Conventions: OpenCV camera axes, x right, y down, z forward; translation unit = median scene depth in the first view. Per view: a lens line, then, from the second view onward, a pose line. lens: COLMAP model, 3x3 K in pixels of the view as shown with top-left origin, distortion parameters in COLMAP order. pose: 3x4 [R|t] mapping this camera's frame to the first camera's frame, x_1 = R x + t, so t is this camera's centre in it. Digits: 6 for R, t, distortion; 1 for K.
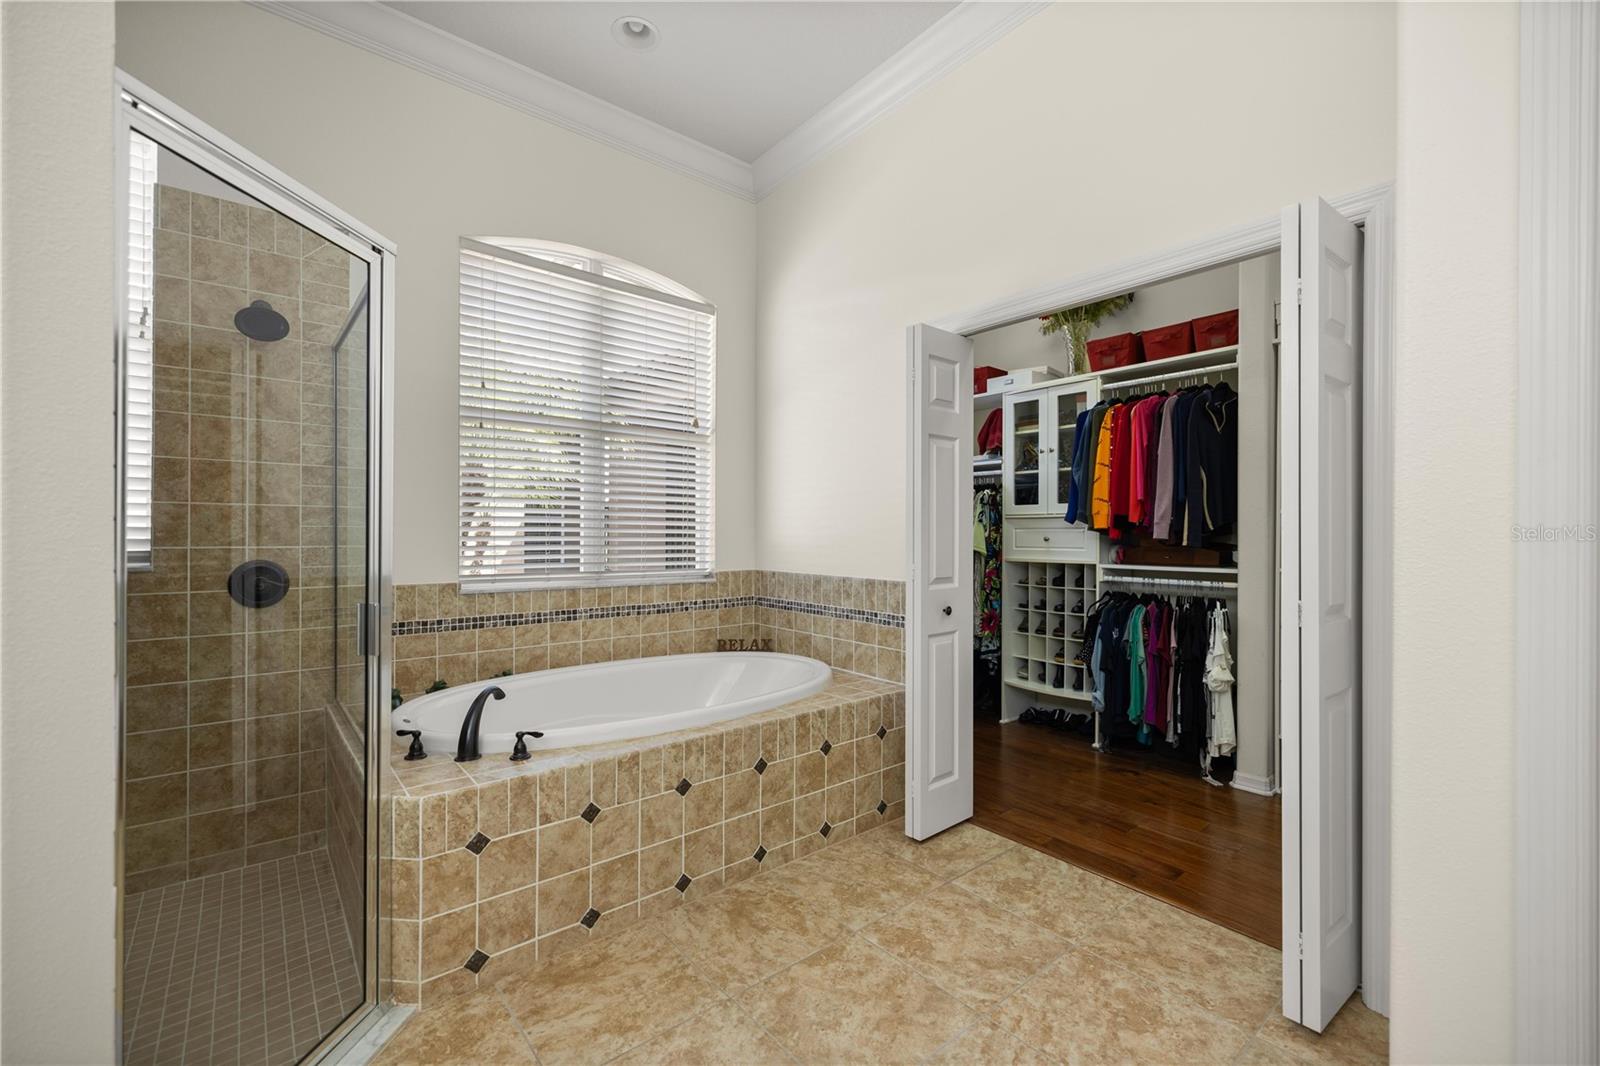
lens RADIAL K [[671.9, 0, 800.0], [0, 671.9, 533.0], [0, 0, 1]] dist [0.001459, -0.000034]
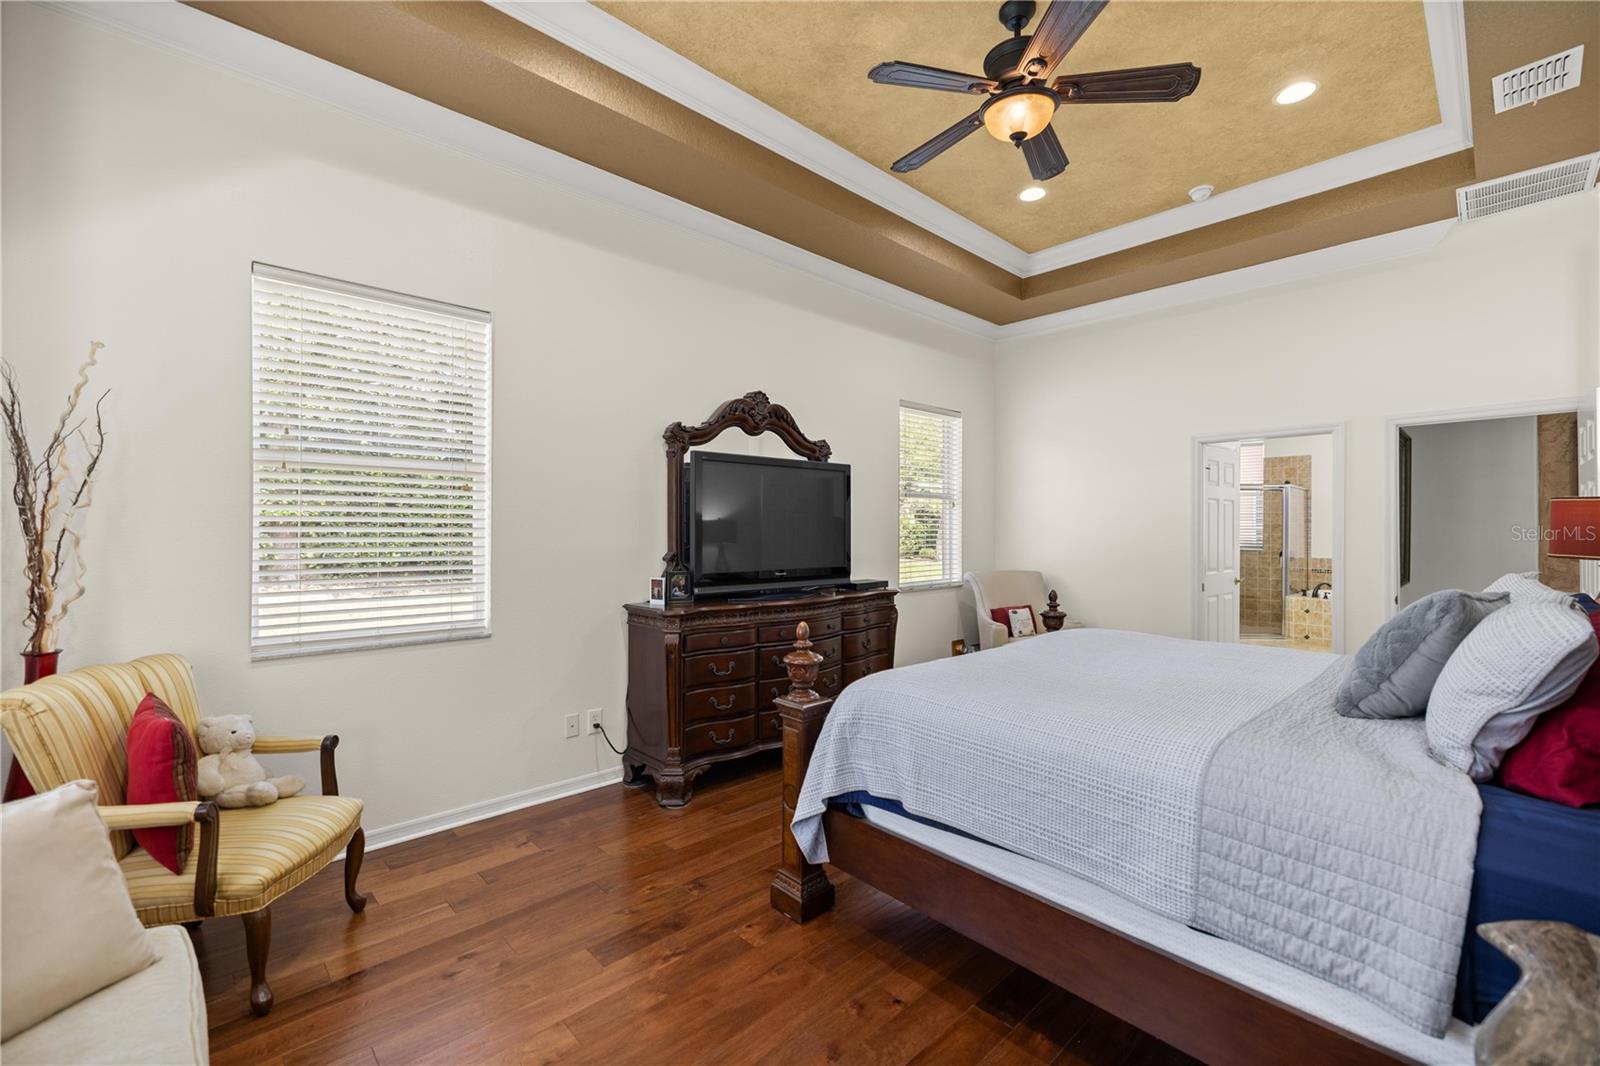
lens RADIAL K [[671.9, 0, 797.9], [0, 671.9, 527.1], [0, 0, 1]] dist [0.000466, 0.000075]
pose [[0.064042, -0.009594, -0.997901, 2.857766], [-0.000396, 0.999953, -0.009639, -0.048792], [0.997947, 0.001012, 0.064035, -2.032237]]
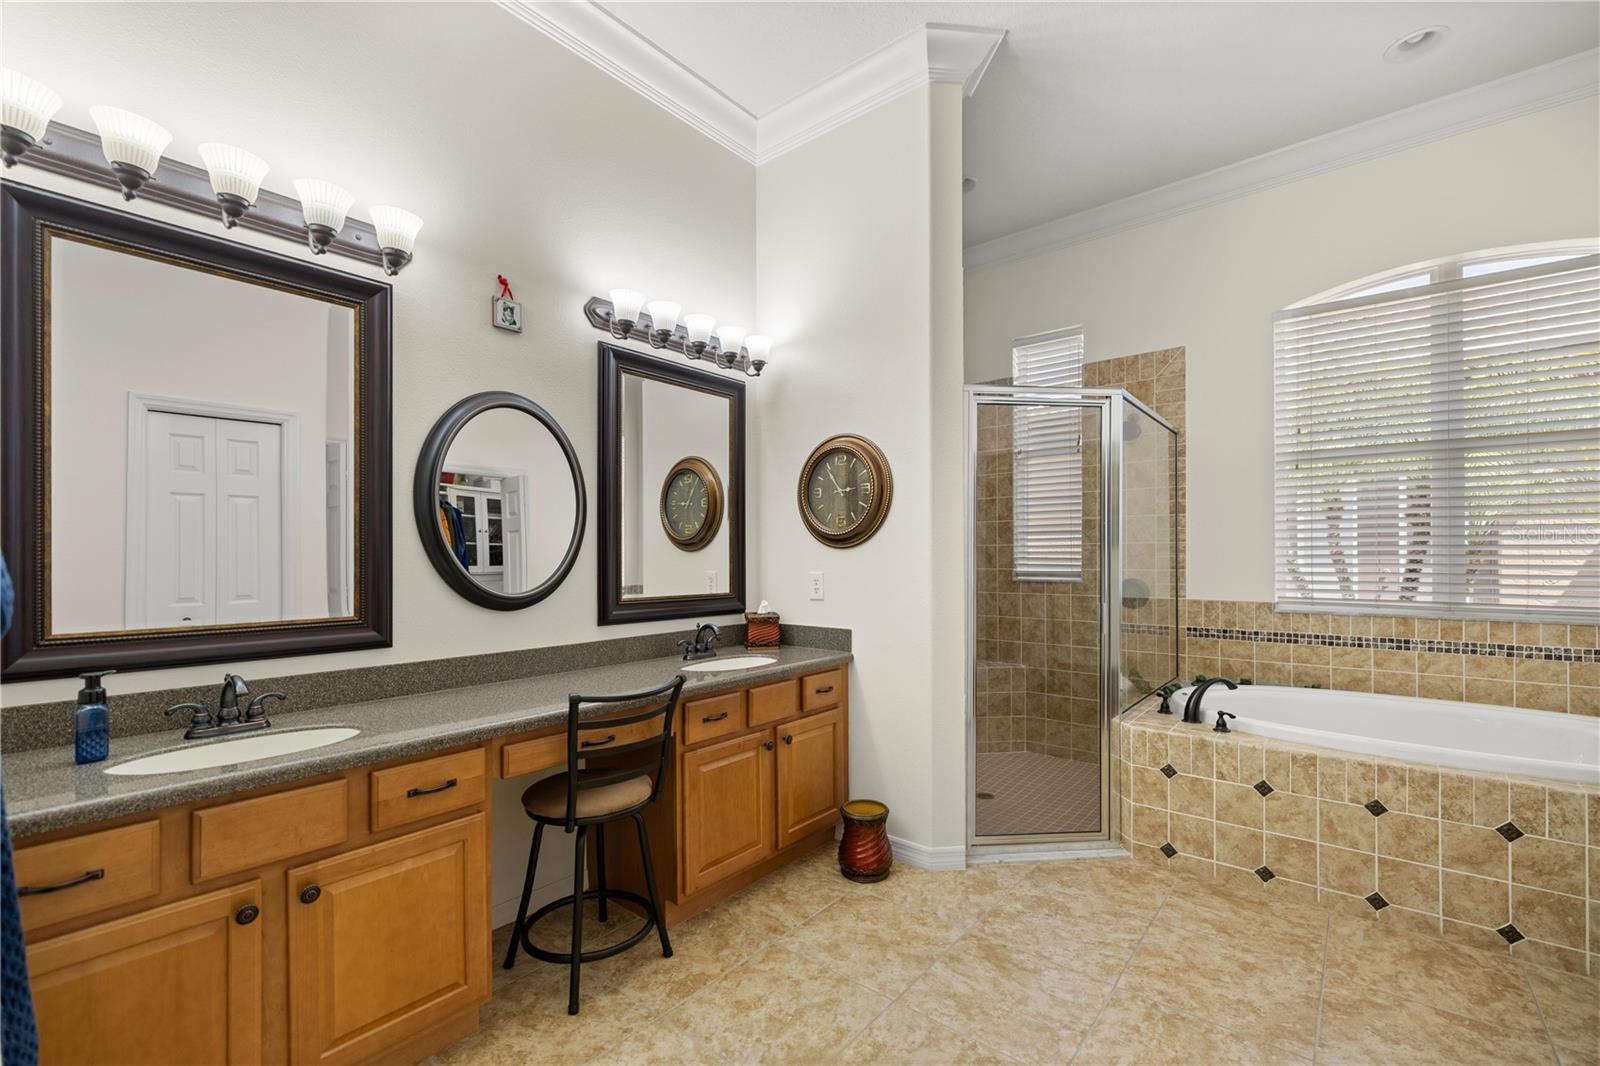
lens RADIAL K [[675.6, 0, 795.3], [0, 675.6, 549.0], [0, 0, 1]] dist [0.000532, -0.000190]
pose [[0.173131, -0.016353, -0.984763, 0.634398], [0.005508, 0.999863, -0.015635, -0.008134], [0.984883, -0.002717, 0.173198, -0.053251]]
